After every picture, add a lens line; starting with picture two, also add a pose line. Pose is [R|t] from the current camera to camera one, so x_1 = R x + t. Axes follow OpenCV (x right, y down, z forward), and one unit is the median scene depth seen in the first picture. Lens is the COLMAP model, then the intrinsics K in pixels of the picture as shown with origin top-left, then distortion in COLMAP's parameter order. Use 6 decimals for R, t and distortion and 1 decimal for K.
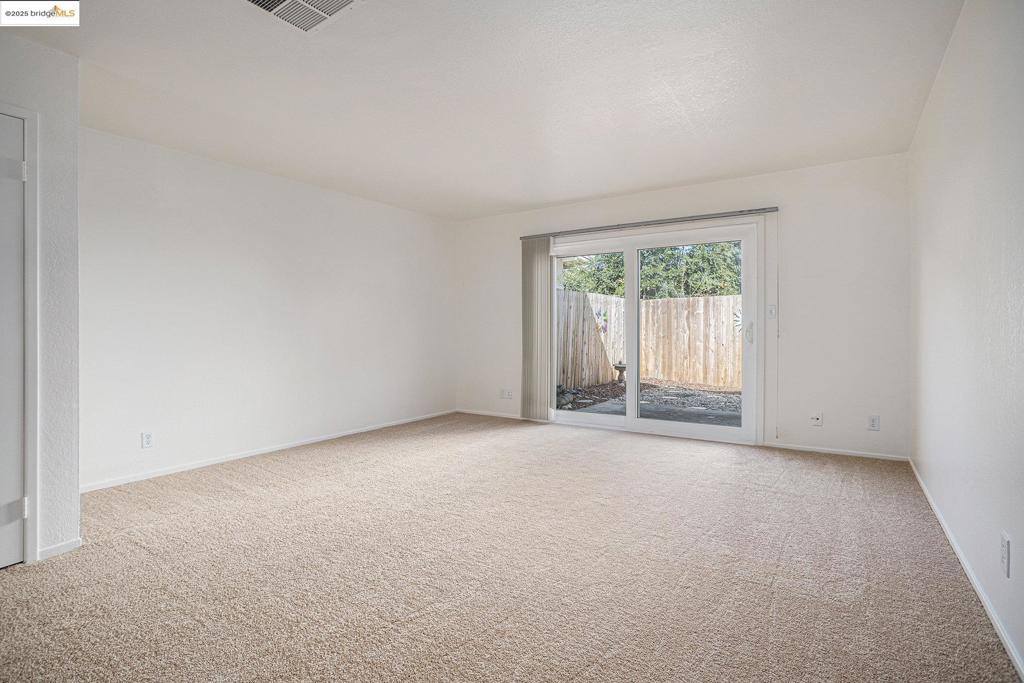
lens RADIAL K [[497.2, 0, 516.6], [0, 497.2, 328.8], [0, 0, 1]] dist [-0.052241, 0.022497]
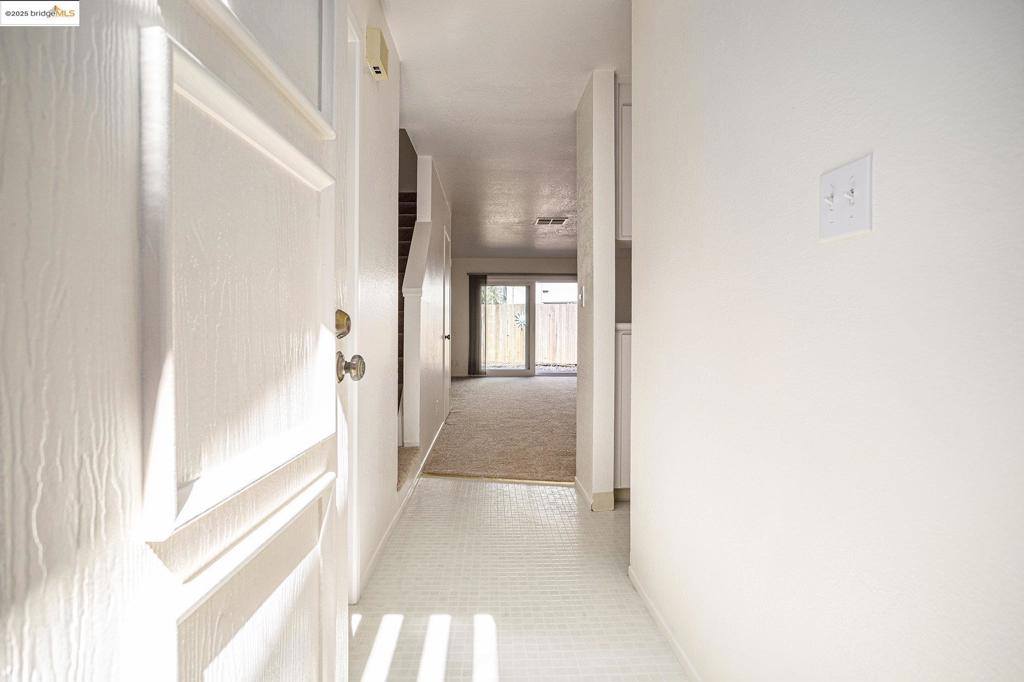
lens RADIAL K [[497.2, 0, 516.6], [0, 497.2, 328.3], [0, 0, 1]] dist [-0.052241, 0.022497]
pose [[0.798011, -0.001617, 0.602641, -0.844219], [-0.000172, 0.999996, 0.002912, 0.007754], [-0.602643, -0.002428, 0.798007, -0.471157]]
